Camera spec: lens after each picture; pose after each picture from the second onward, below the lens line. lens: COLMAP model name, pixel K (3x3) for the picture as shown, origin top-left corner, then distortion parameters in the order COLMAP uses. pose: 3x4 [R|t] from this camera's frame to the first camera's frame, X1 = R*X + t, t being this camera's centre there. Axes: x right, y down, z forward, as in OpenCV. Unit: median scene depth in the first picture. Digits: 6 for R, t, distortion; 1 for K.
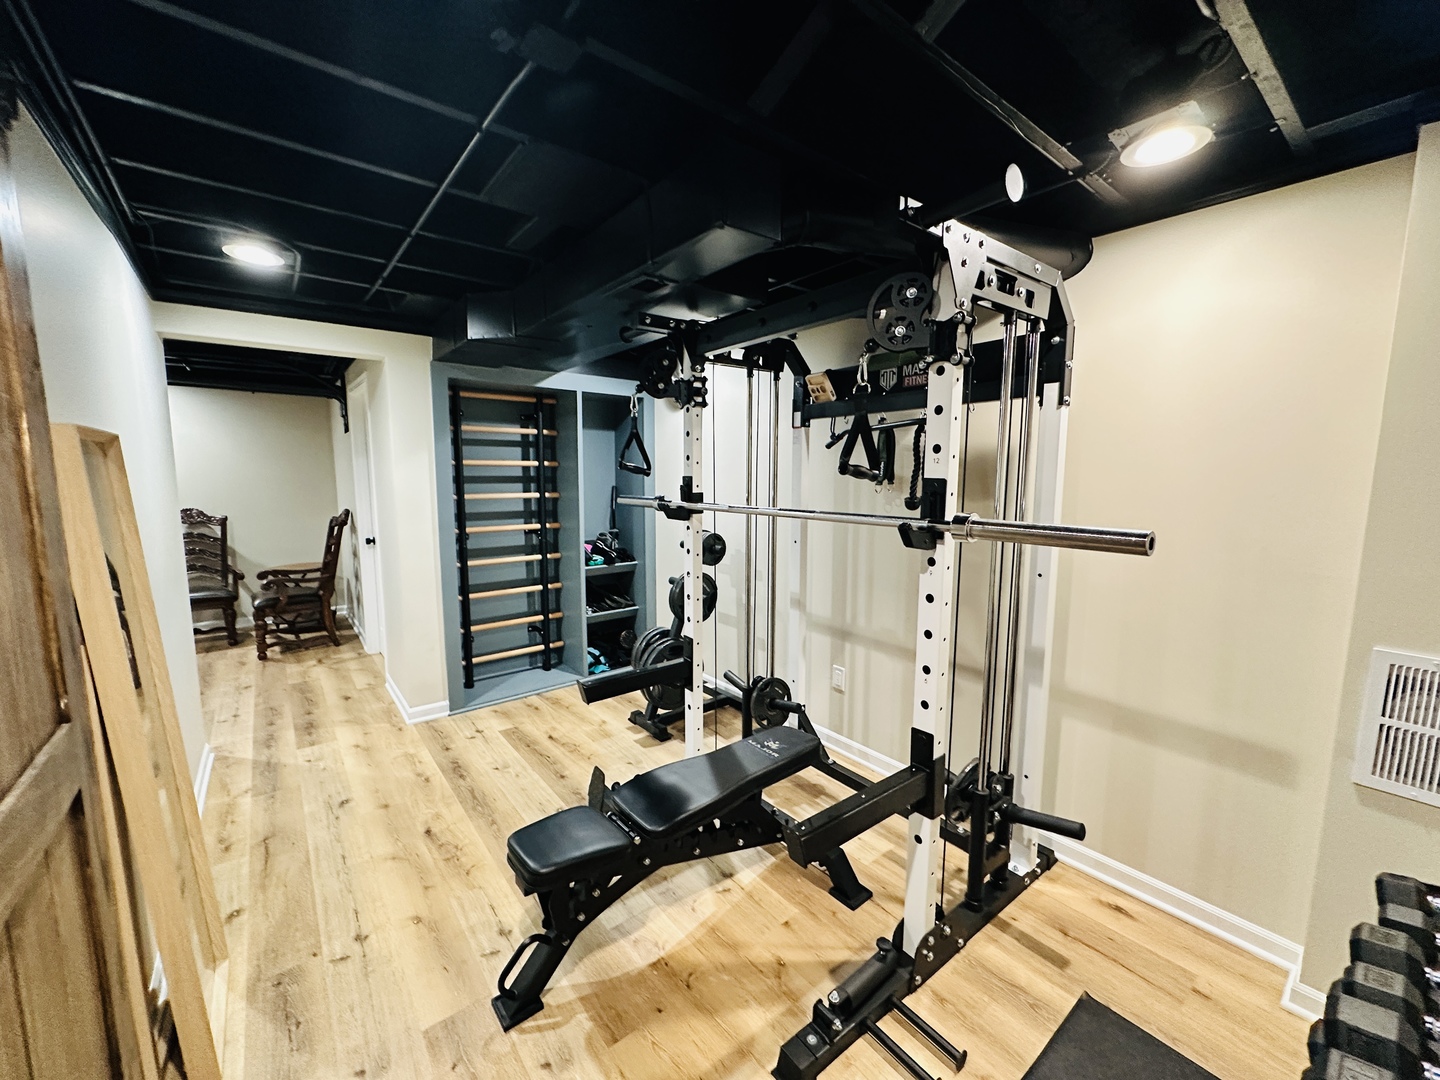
lens RADIAL K [[576.0, 0, 722.8], [0, 576.0, 546.7], [0, 0, 1]] dist [-0.002923, 0.000727]
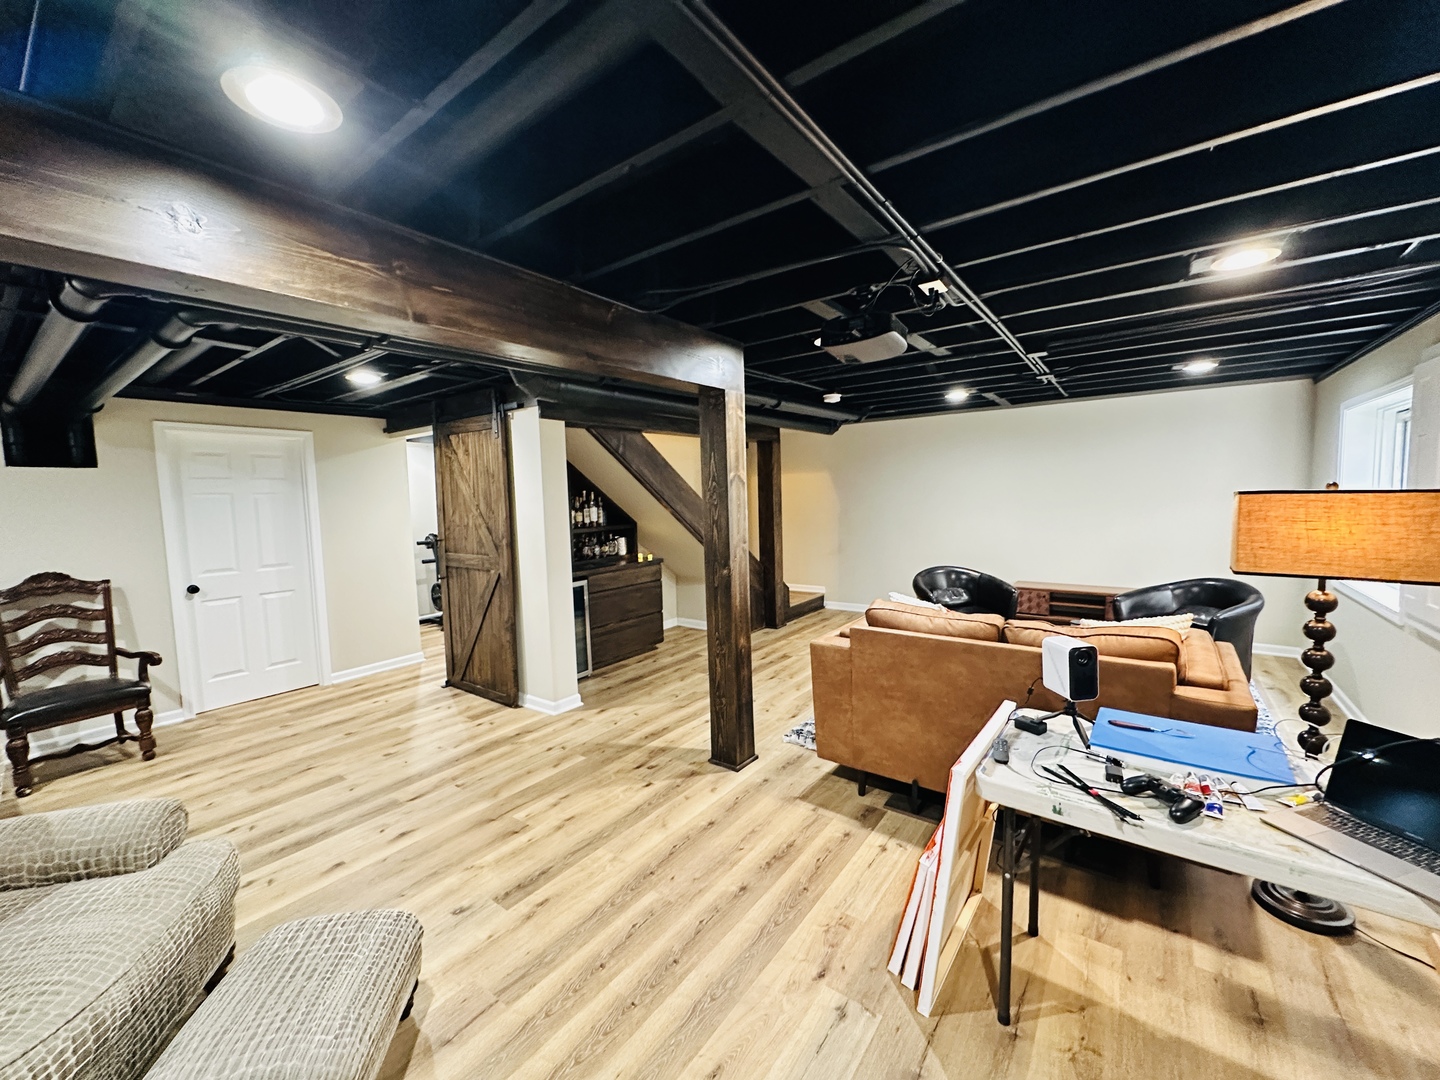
lens RADIAL K [[576.0, 0, 725.7], [0, 576.0, 543.0], [0, 0, 1]] dist [-0.002923, 0.000727]
pose [[-0.248750, -0.078425, 0.965387, -2.496223], [0.154140, 0.980809, 0.119395, -0.092264], [-0.956224, 0.178505, -0.231888, 0.545757]]
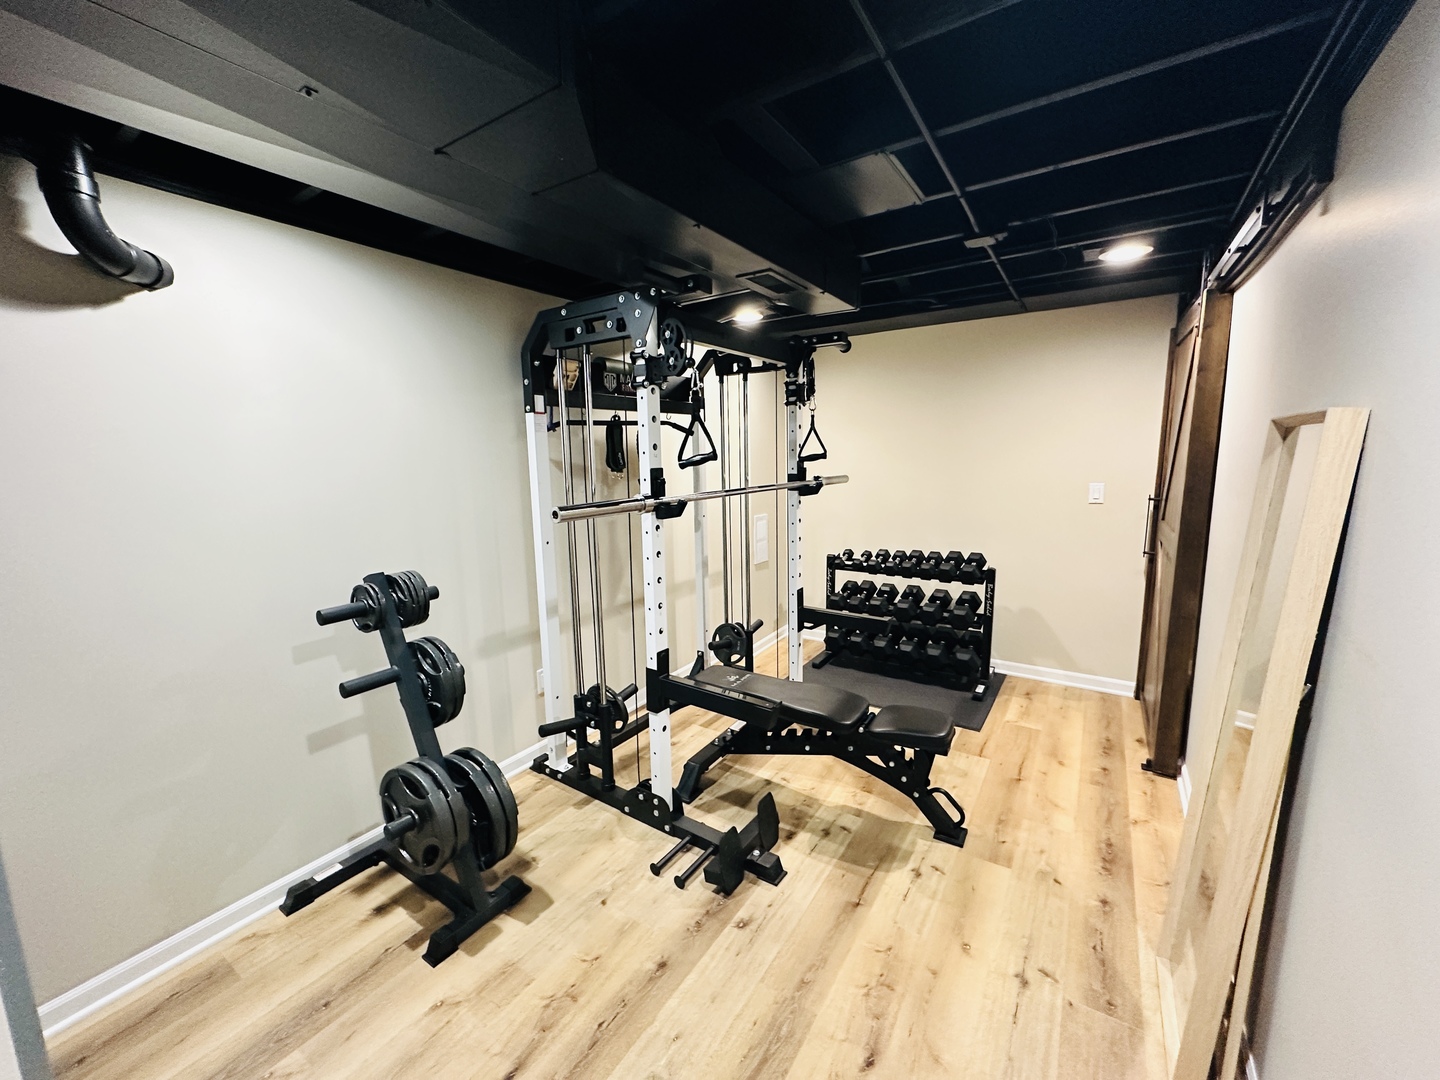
lens RADIAL K [[576.0, 0, 711.6], [0, 576.0, 539.3], [0, 0, 1]] dist [-0.002923, 0.000727]
pose [[-0.300056, -0.137152, 0.944011, -0.726527], [0.144871, 0.971579, 0.187205, -0.134065], [-0.942857, 0.192931, -0.271658, 0.921041]]
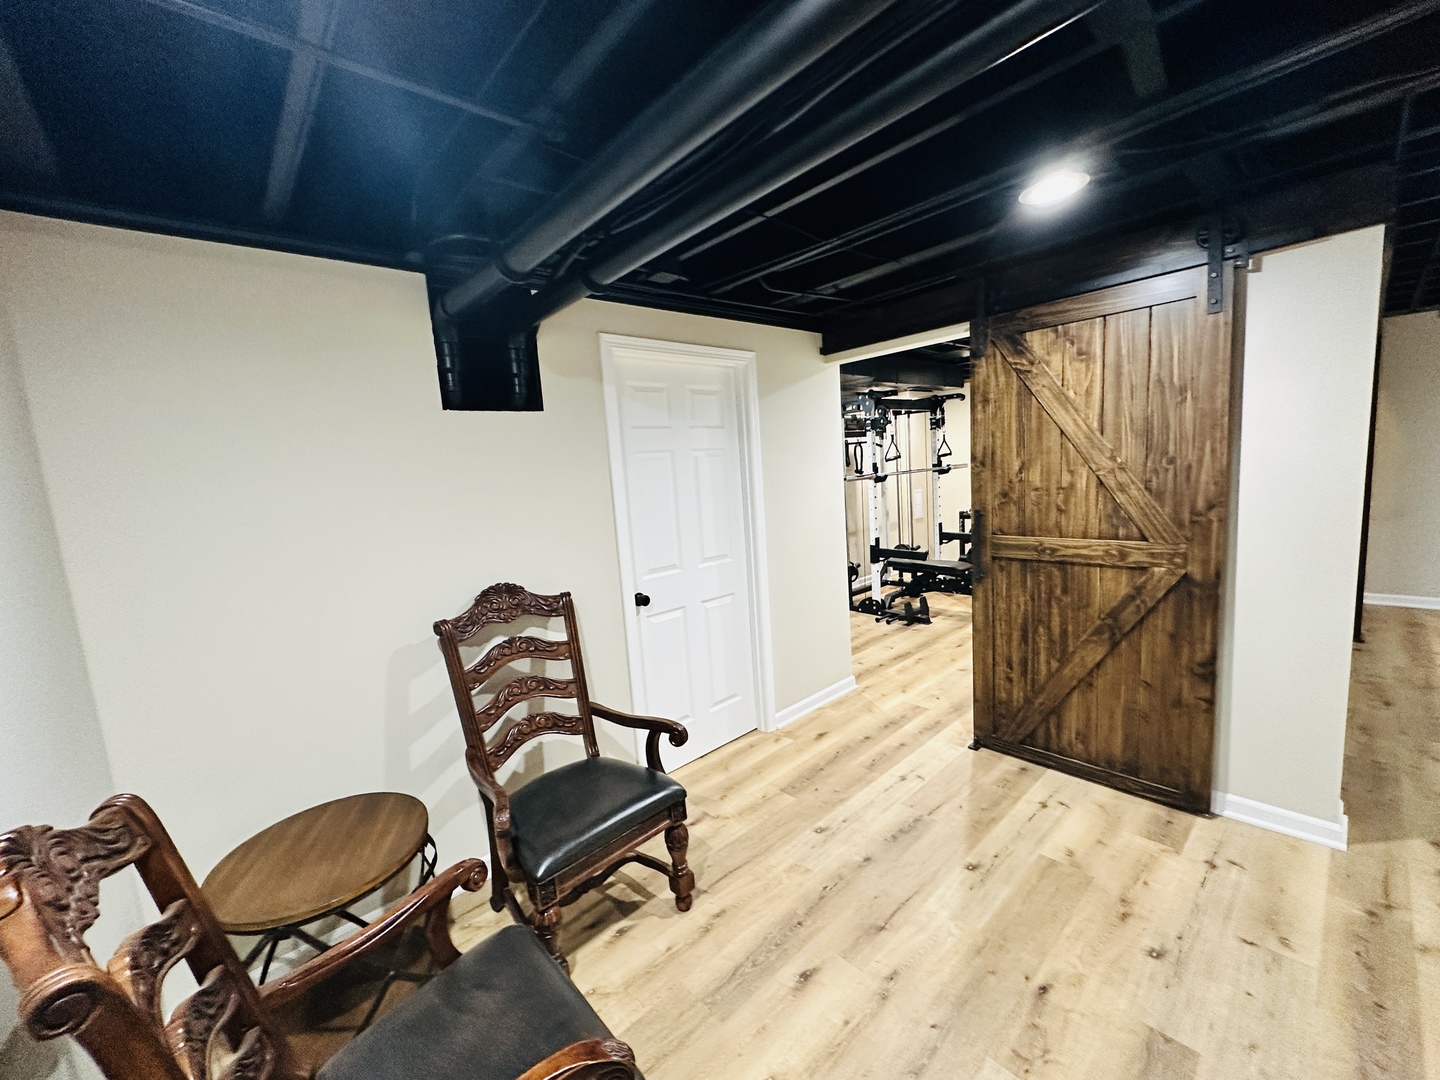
lens RADIAL K [[576.0, 0, 715.0], [0, 576.0, 536.6], [0, 0, 1]] dist [-0.002923, 0.000727]
pose [[-0.057126, -0.121219, 0.990981, -1.752034], [0.199464, 0.971204, 0.130298, -0.202256], [-0.978239, 0.205109, -0.031302, 1.345610]]
